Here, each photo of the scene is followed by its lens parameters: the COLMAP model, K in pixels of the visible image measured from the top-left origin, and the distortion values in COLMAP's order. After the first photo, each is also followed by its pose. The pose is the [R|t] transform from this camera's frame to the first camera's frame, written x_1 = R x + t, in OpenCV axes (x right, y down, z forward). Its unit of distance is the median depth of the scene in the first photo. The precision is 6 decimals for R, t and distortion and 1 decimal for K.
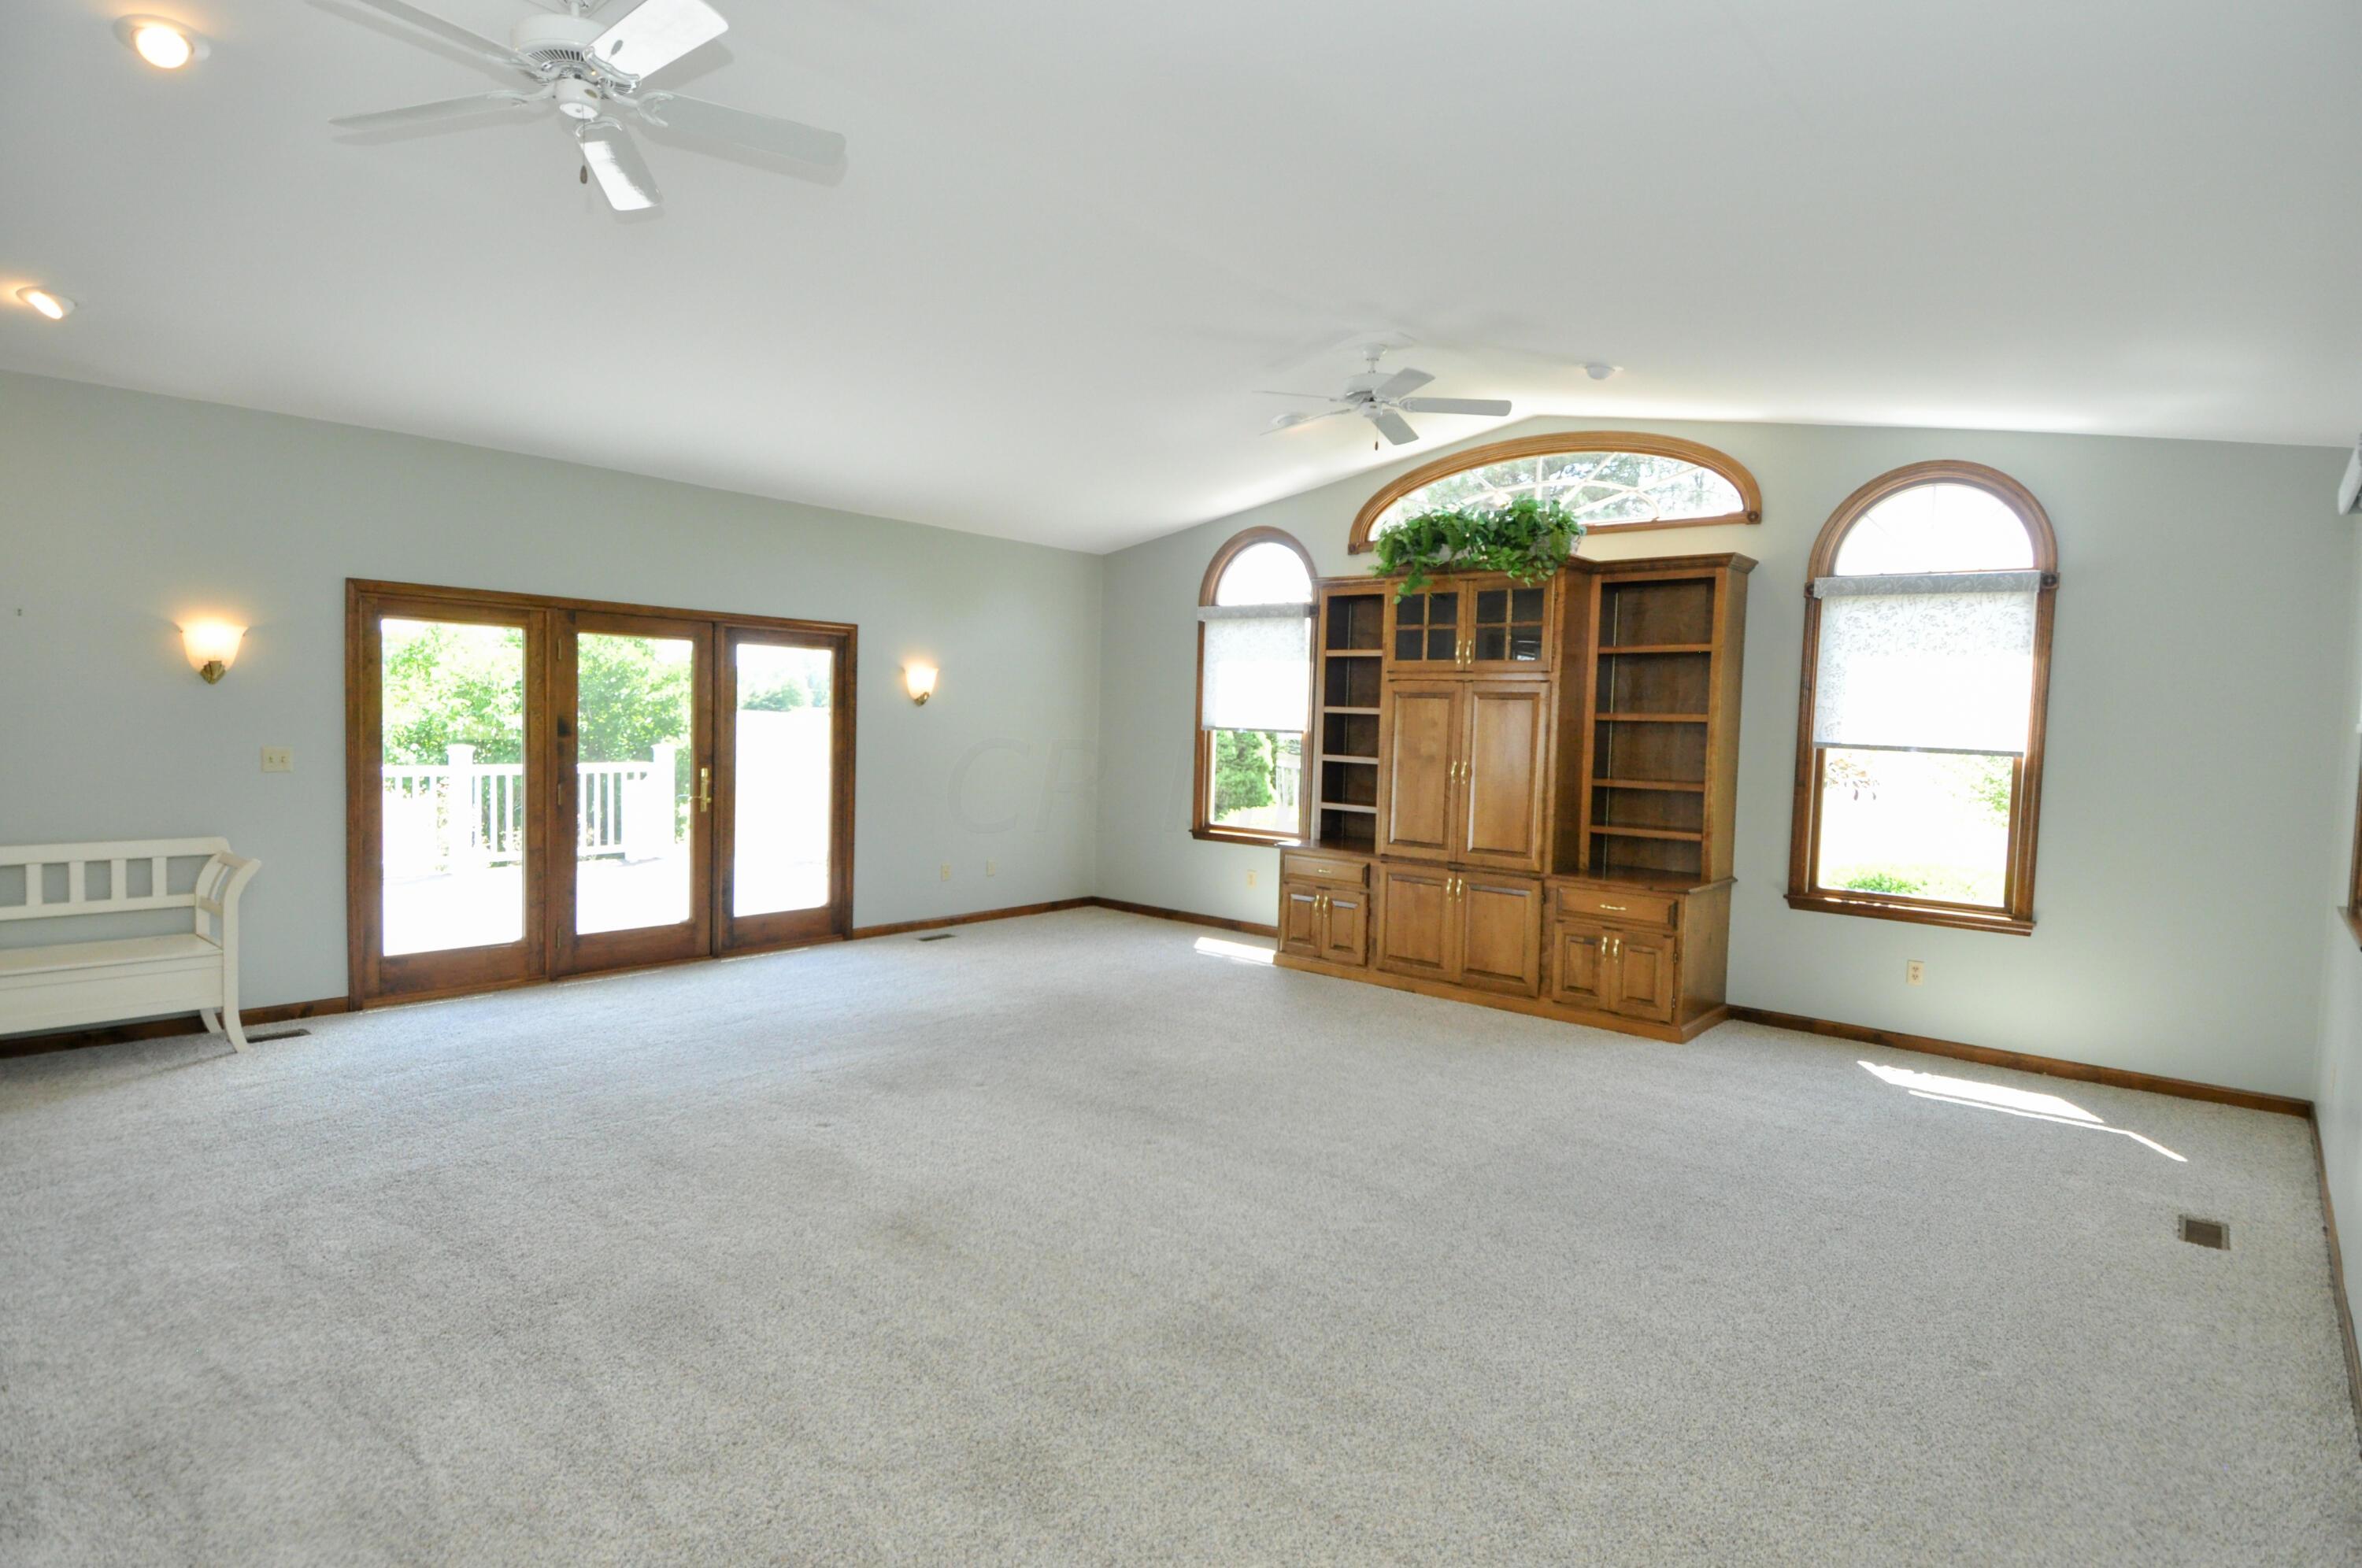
lens RADIAL K [[1213.3, 0, 1189.2], [0, 1213.3, 778.6], [0, 0, 1]] dist [0.046524, -0.049739]
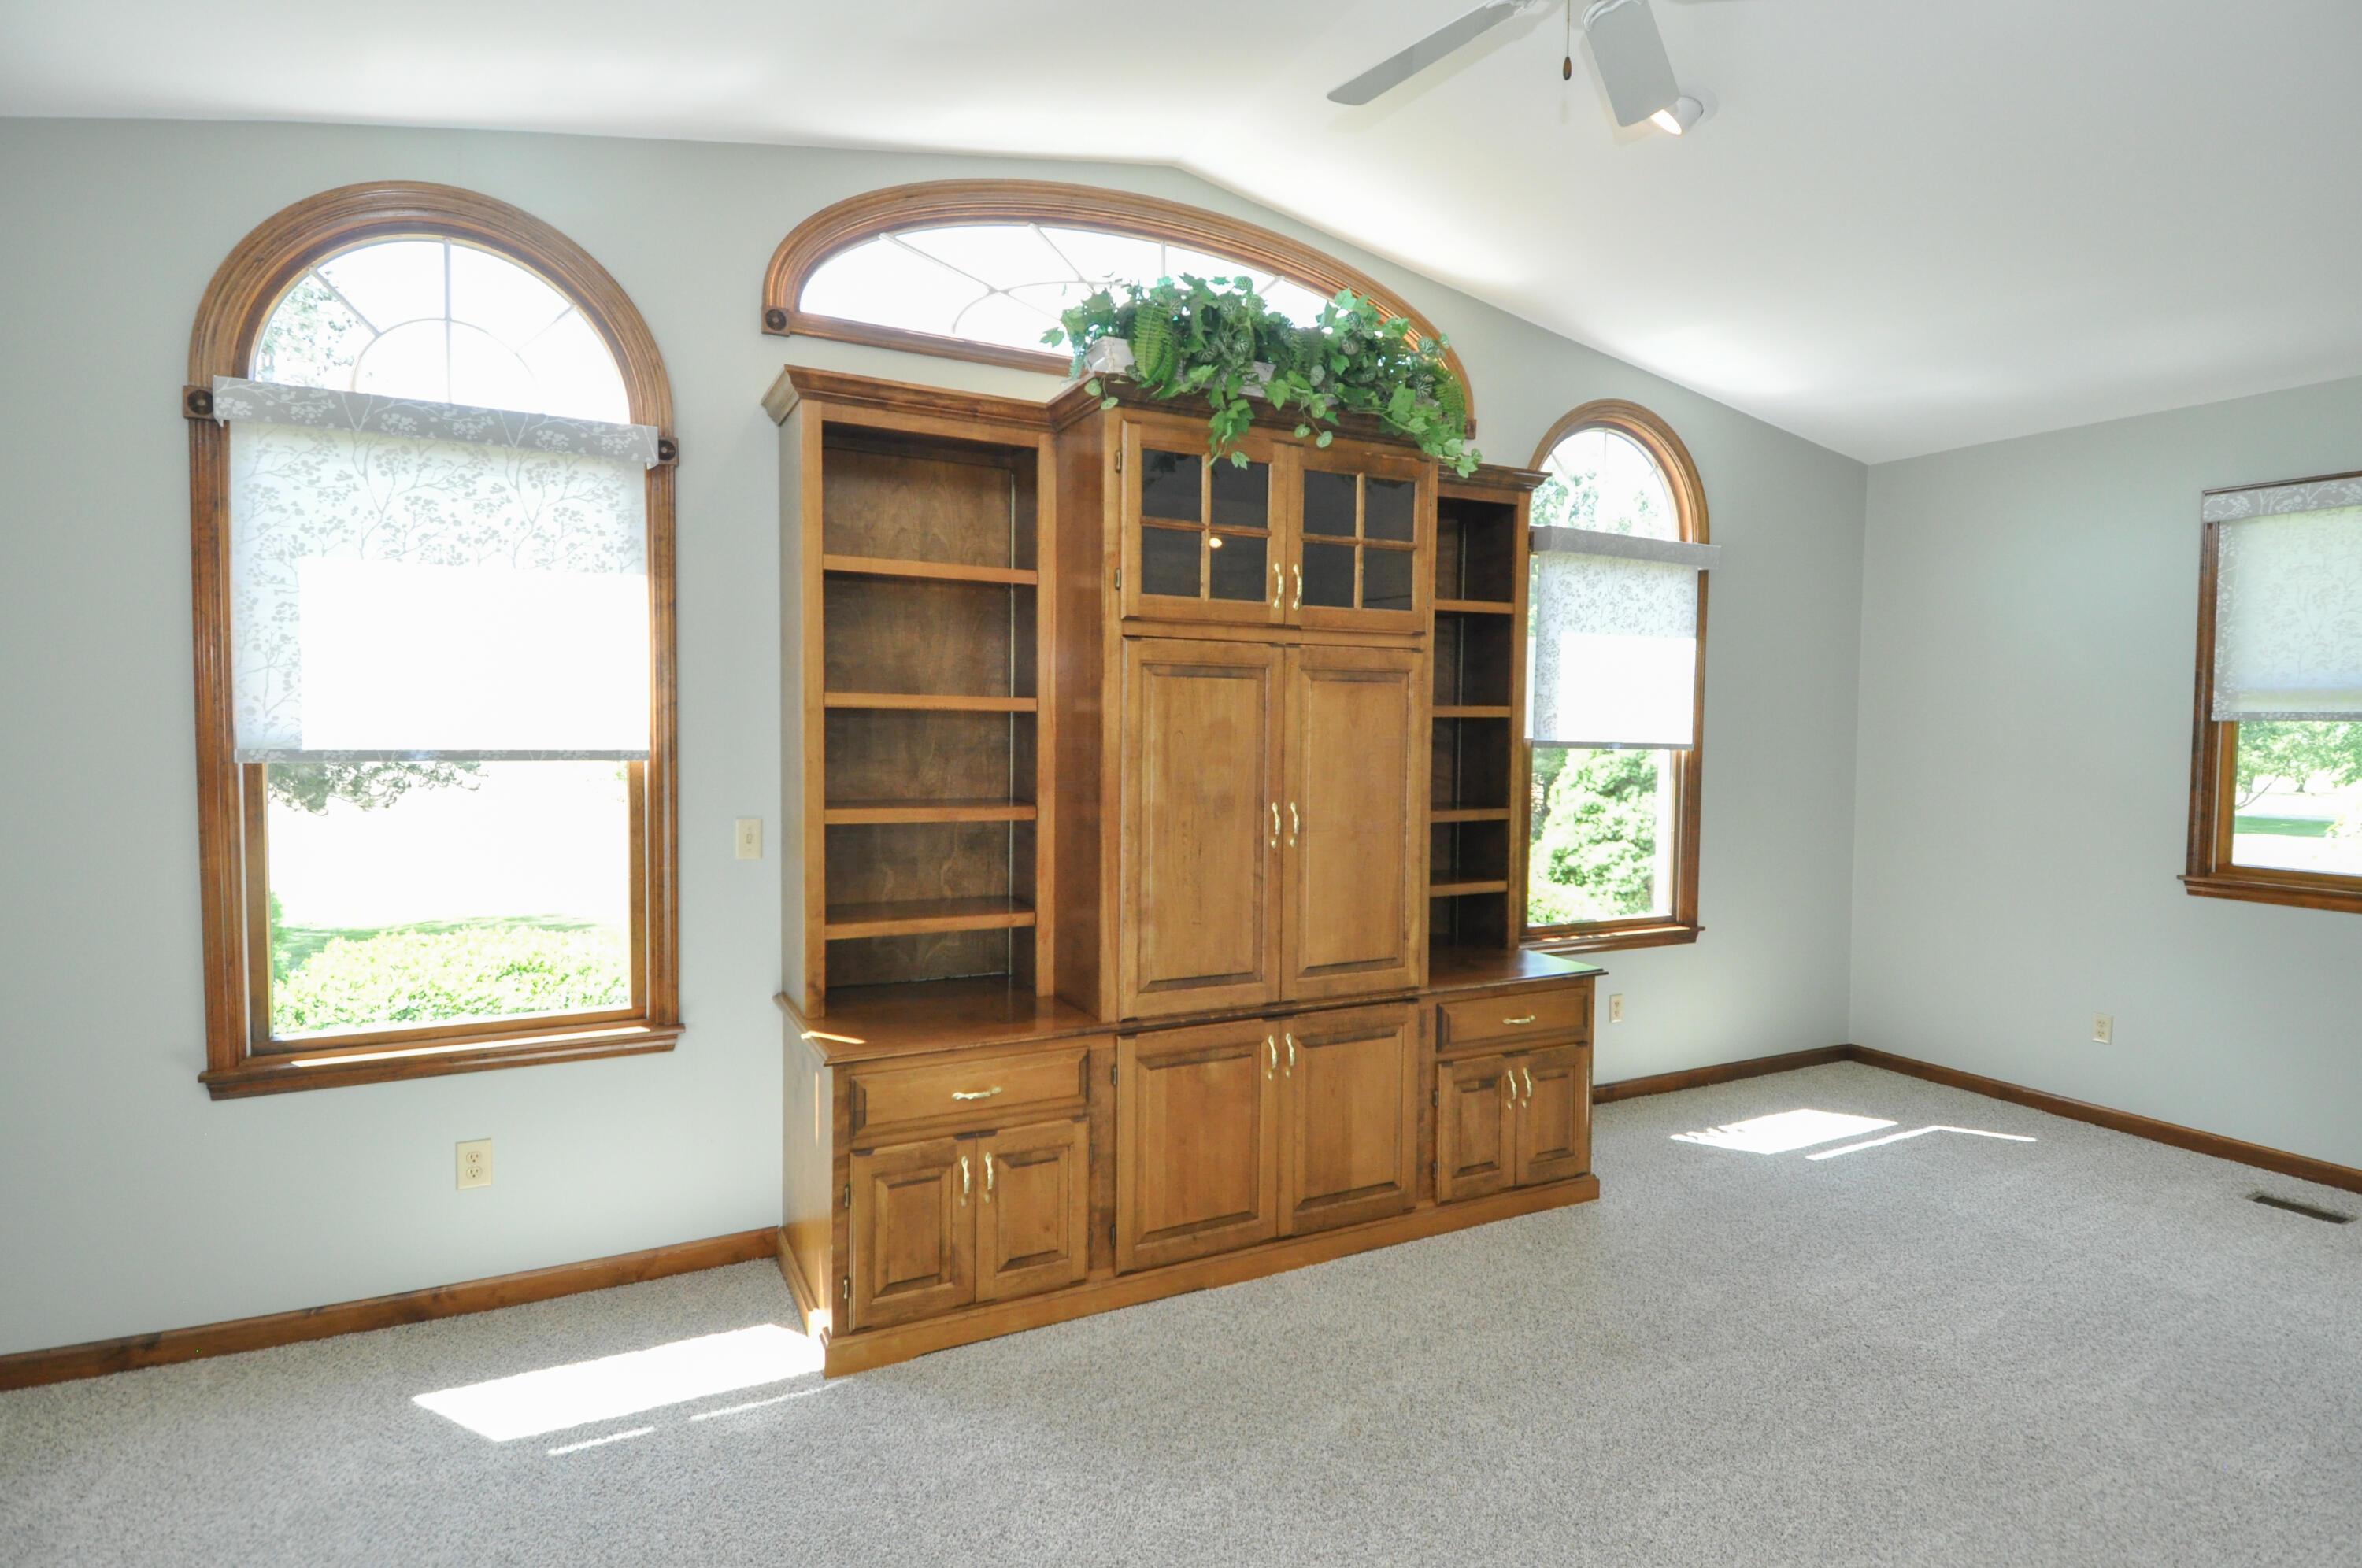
lens RADIAL K [[1213.3, 0, 1189.2], [0, 1213.3, 778.6], [0, 0, 1]] dist [0.046524, -0.049739]
pose [[0.378726, -0.066986, 0.923082, -0.257077], [0.050436, 0.997389, 0.051686, -0.052383], [-0.924134, 0.026982, 0.381115, 0.842729]]
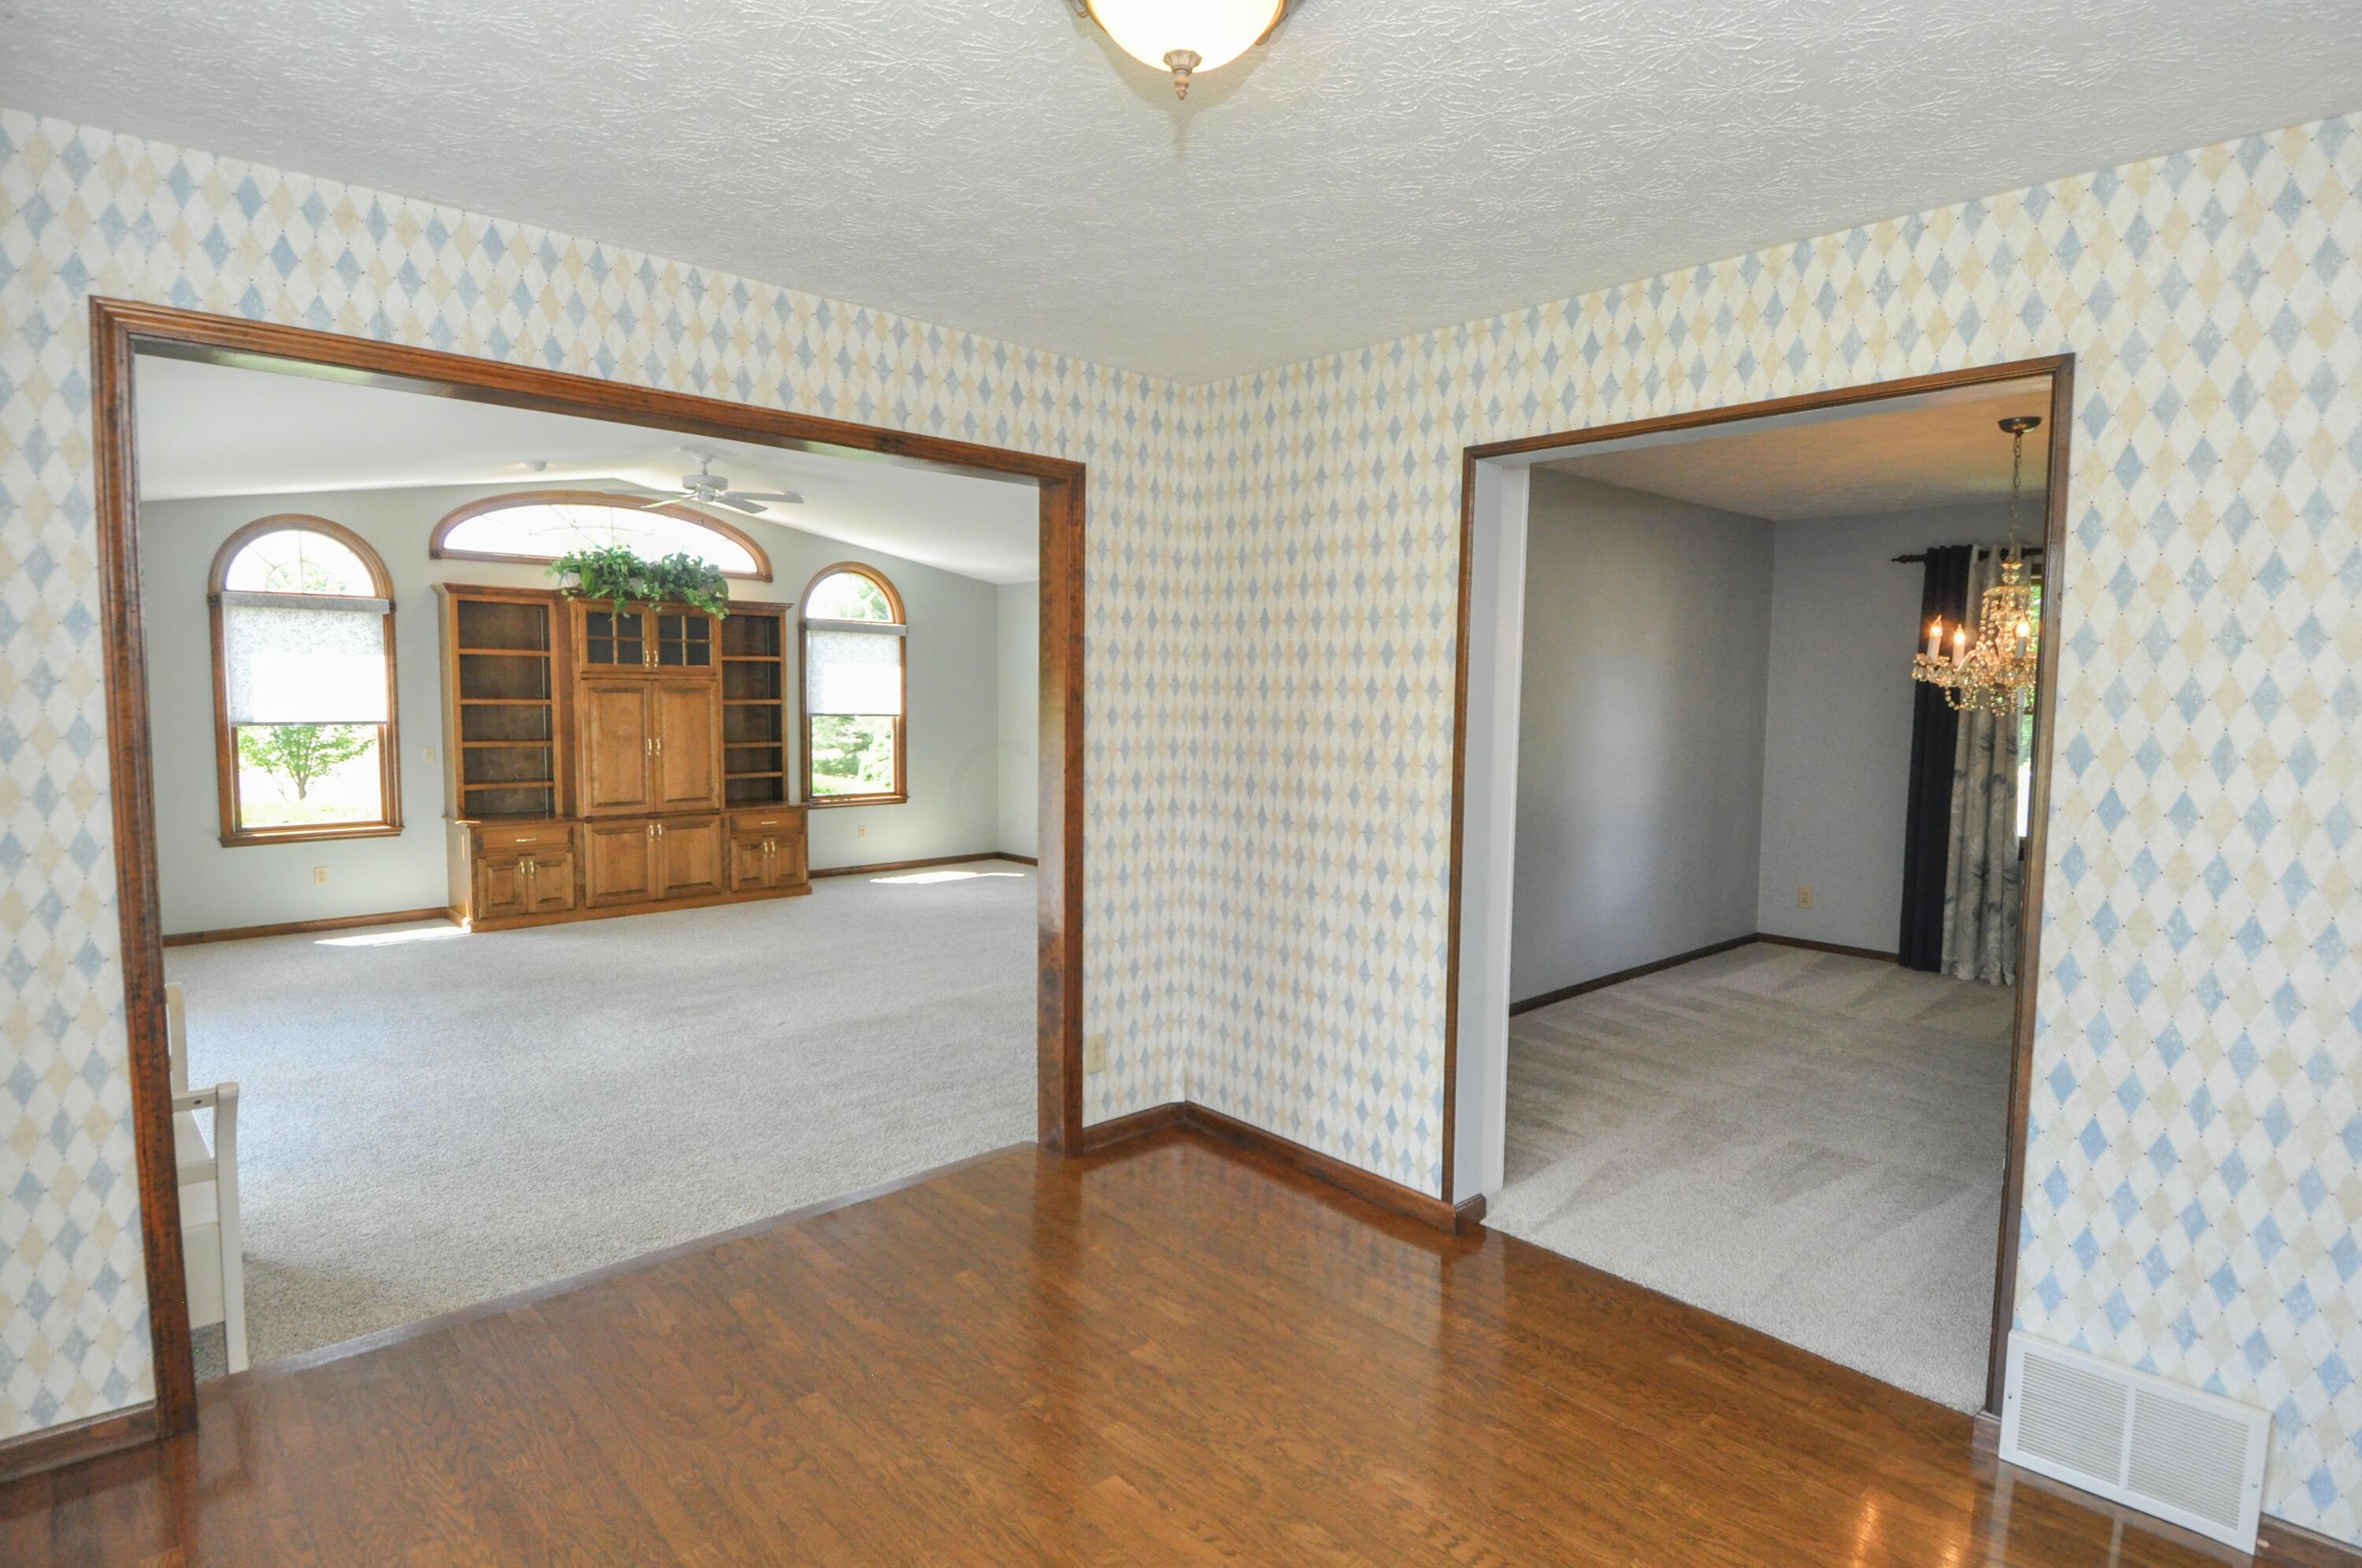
lens RADIAL K [[1213.3, 0, 1189.2], [0, 1213.3, 778.6], [0, 0, 1]] dist [0.046524, -0.049739]
pose [[0.126529, -0.104305, 0.986464, -1.059118], [0.046366, 0.993991, 0.099153, -0.077727], [-0.990879, 0.033193, 0.130605, 0.225380]]
